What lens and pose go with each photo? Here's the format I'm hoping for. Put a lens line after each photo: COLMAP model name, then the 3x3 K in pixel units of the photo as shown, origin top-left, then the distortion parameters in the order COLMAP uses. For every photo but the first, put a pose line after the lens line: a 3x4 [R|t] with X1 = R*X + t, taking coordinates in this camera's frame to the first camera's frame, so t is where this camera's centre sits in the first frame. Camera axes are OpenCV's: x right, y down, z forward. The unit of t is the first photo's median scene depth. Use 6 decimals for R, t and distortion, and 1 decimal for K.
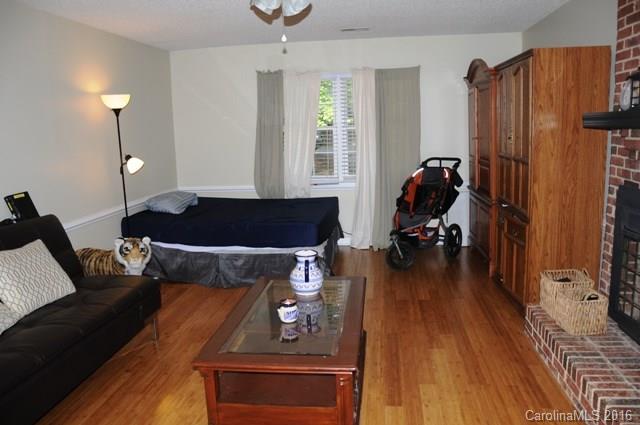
lens RADIAL K [[500.1, 0, 323.7], [0, 500.1, 216.5], [0, 0, 1]] dist [-0.160503, 0.128804]
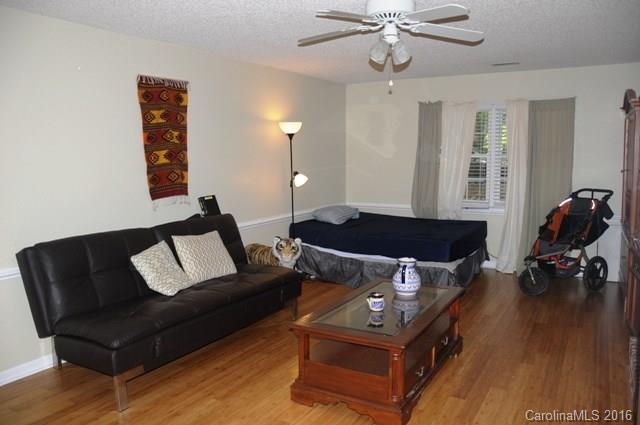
lens RADIAL K [[500.1, 0, 323.7], [0, 500.1, 216.5], [0, 0, 1]] dist [-0.160503, 0.128804]
pose [[0.918313, 0.071770, -0.389294, 0.143315], [-0.089852, 0.995550, -0.028415, 0.013669], [0.385522, 0.061073, 0.920675, -0.105321]]
